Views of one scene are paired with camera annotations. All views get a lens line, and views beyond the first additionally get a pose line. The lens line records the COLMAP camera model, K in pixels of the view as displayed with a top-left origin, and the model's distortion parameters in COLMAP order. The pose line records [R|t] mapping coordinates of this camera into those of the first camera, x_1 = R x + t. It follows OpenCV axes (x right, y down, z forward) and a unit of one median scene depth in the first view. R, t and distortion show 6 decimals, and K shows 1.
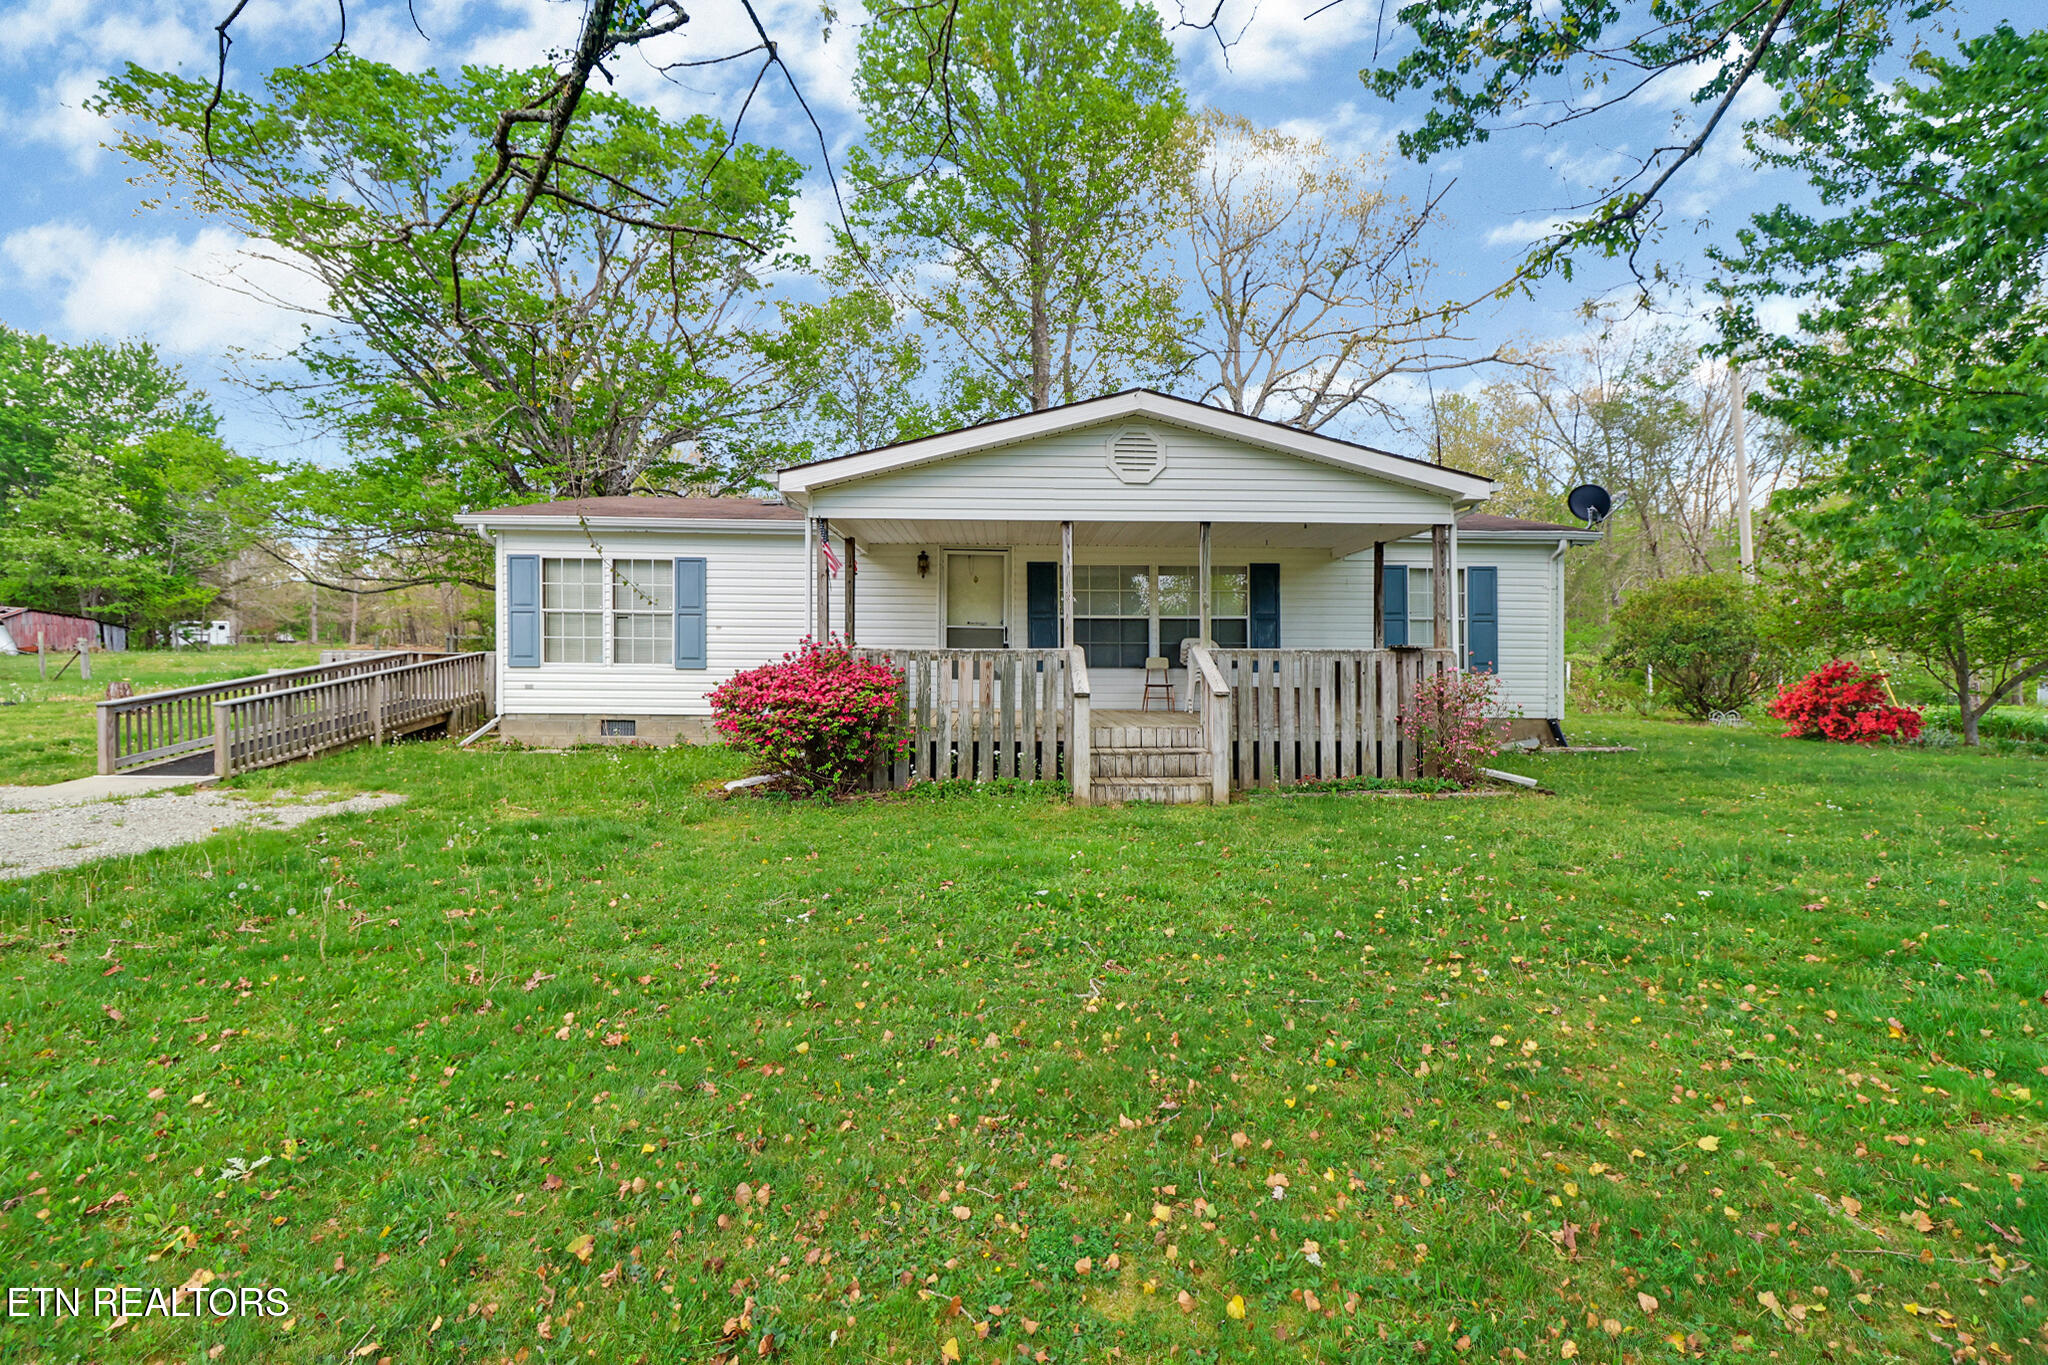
lens RADIAL K [[975.6, 0, 1027.0], [0, 975.6, 680.2], [0, 0, 1]] dist [-0.008851, -0.003880]
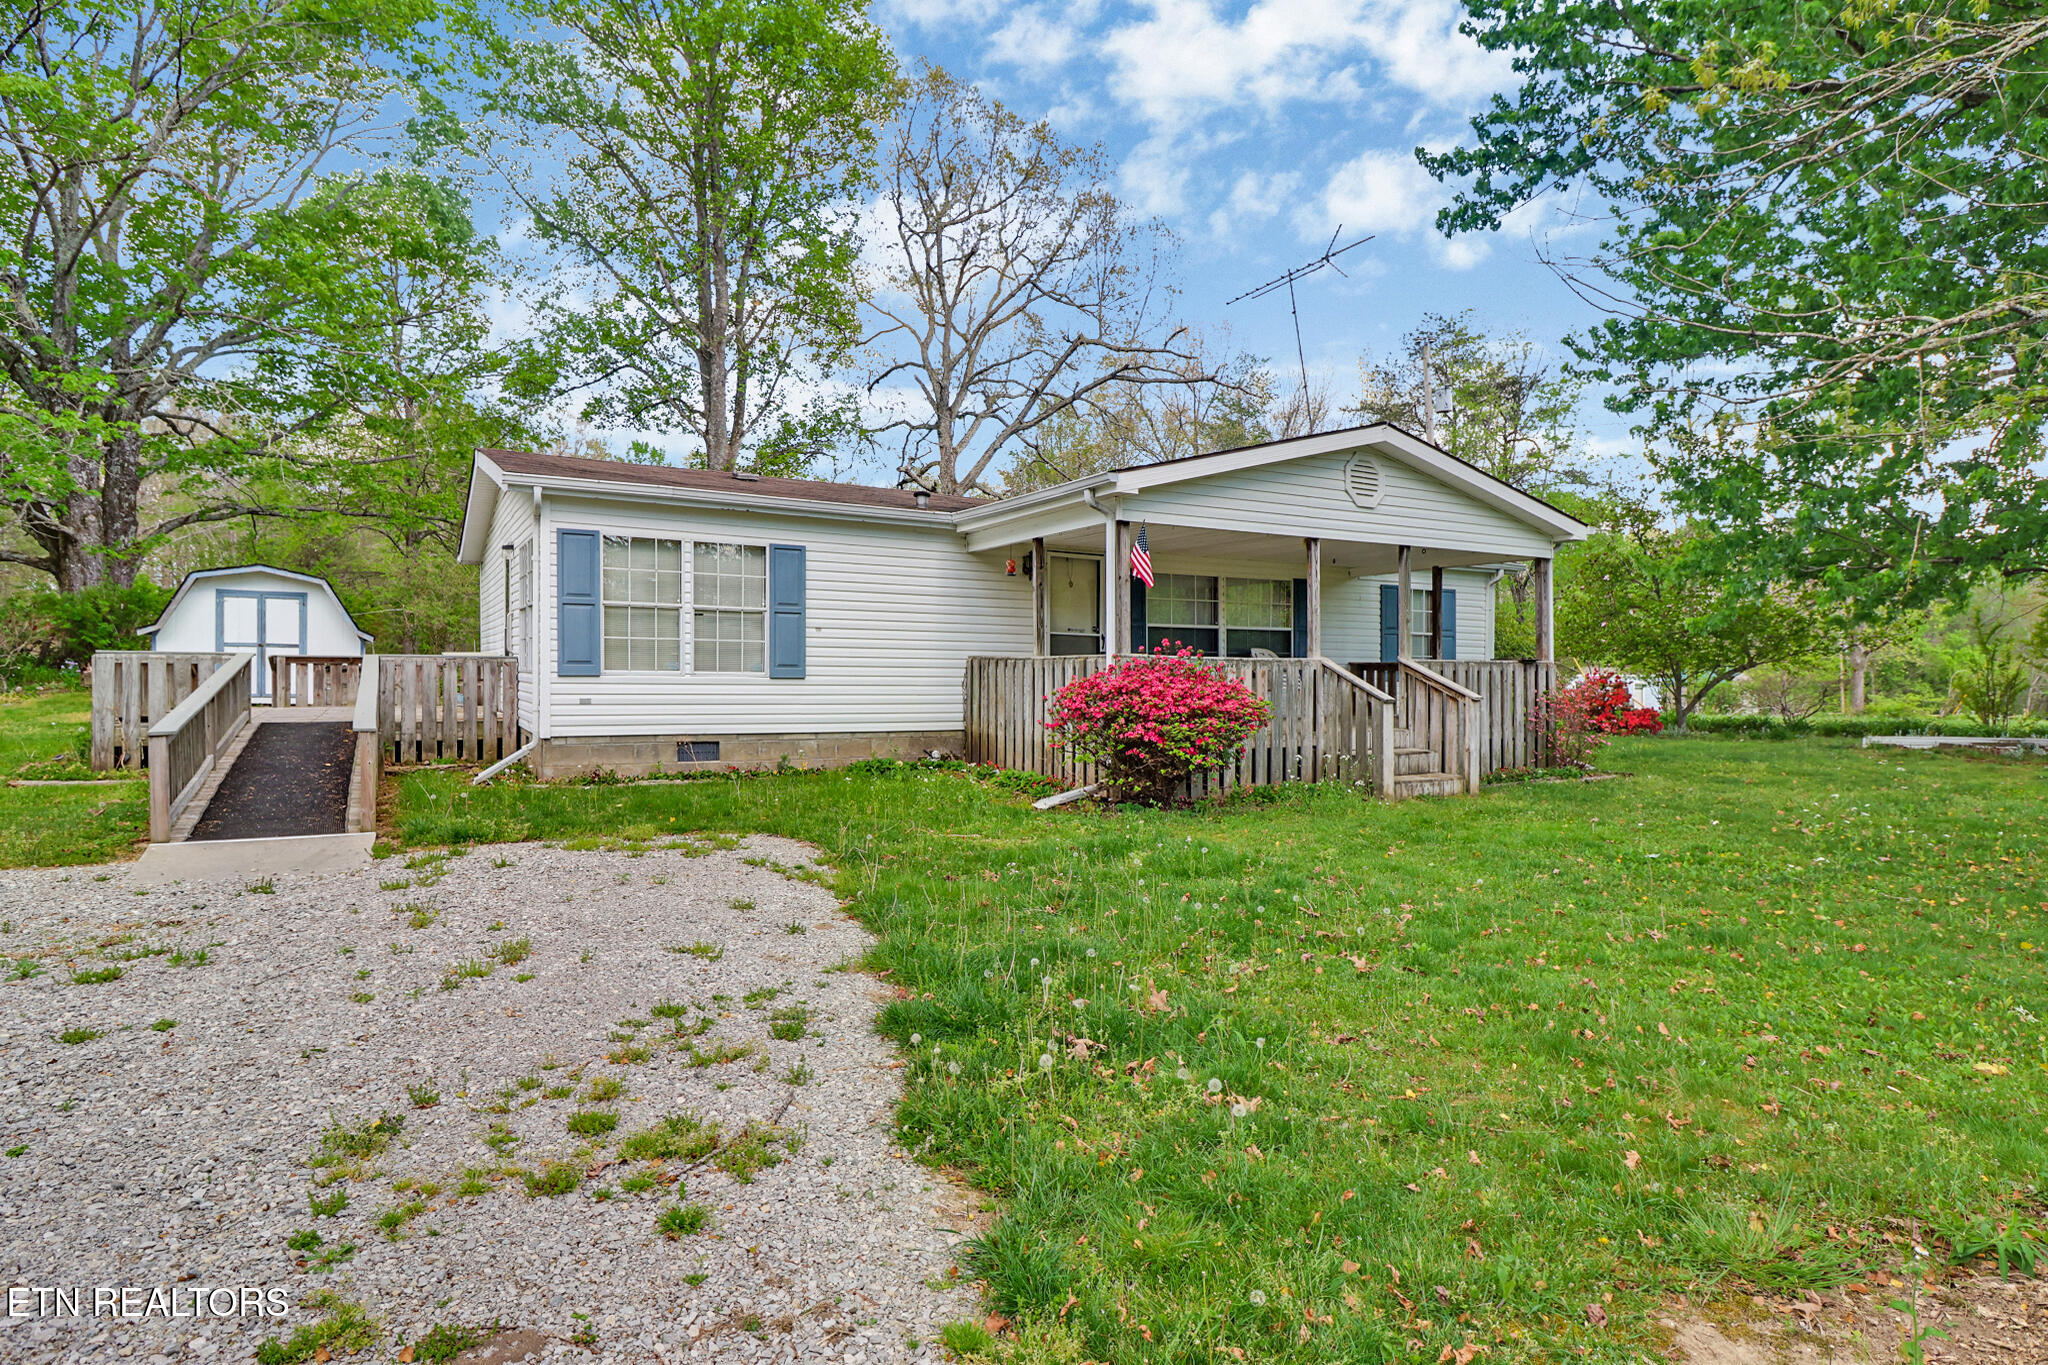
lens RADIAL K [[1134.9, 0, 1021.8], [0, 1134.9, 681.8], [0, 0, 1]] dist [0.019189, -0.002121]
pose [[0.884448, -0.002215, 0.466634, -0.623827], [0.005021, 0.999976, -0.004768, -0.001990], [-0.466612, 0.006560, 0.884438, 0.037565]]
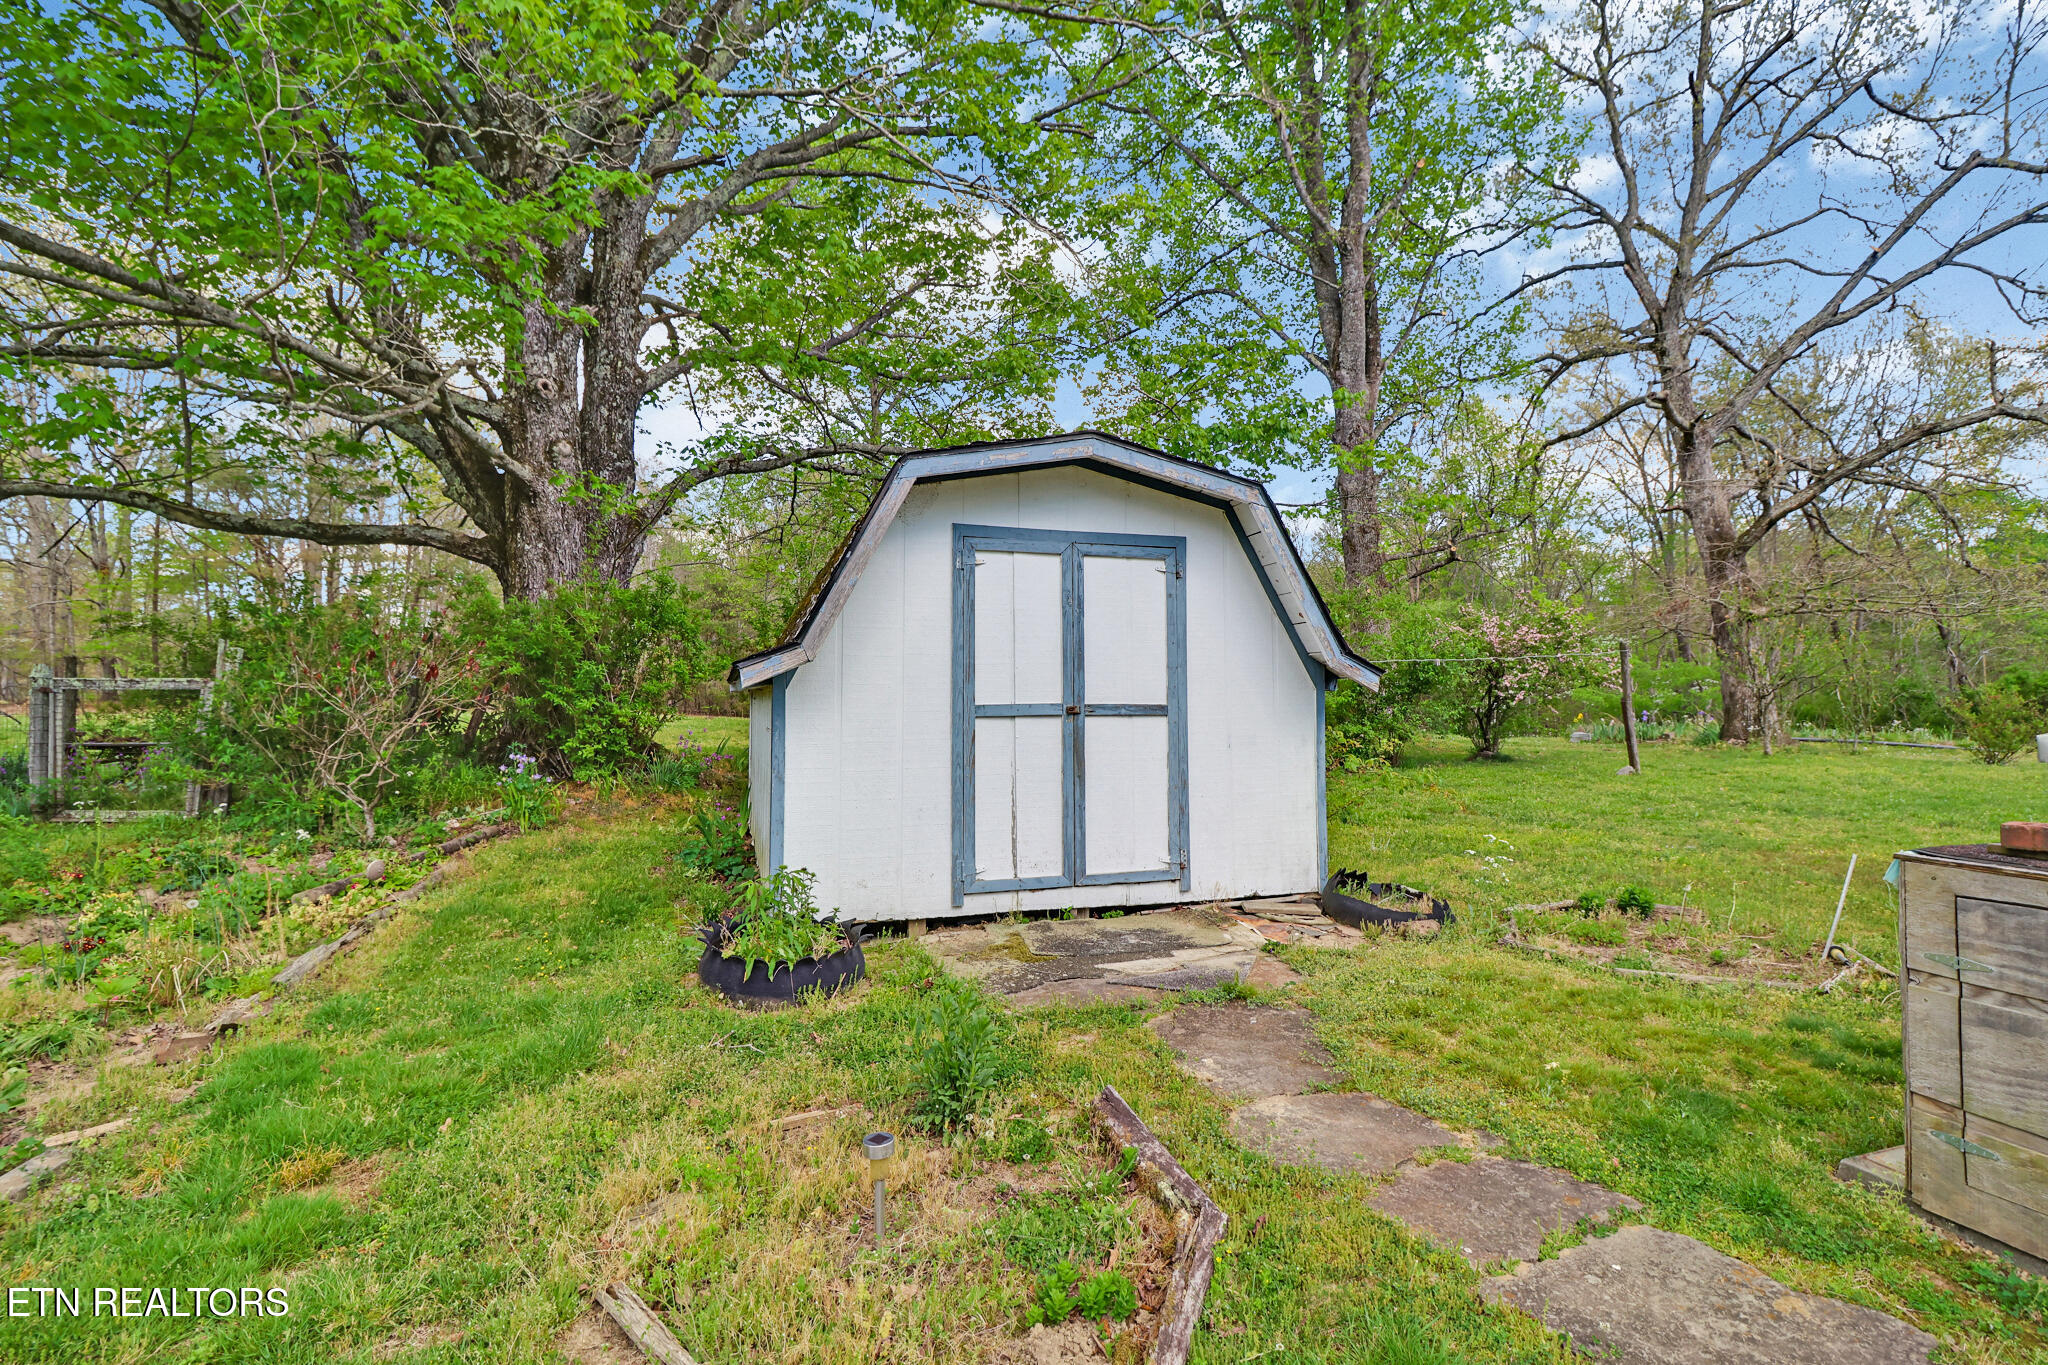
lens RADIAL K [[975.6, 0, 1025.0], [0, 975.6, 642.9], [0, 0, 1]] dist [-0.008851, -0.003880]
pose [[0.959500, 0.000237, 0.281709, -0.948788], [0.022541, 0.996729, -0.077611, -0.061694], [-0.280805, 0.080818, 0.956356, 1.534487]]
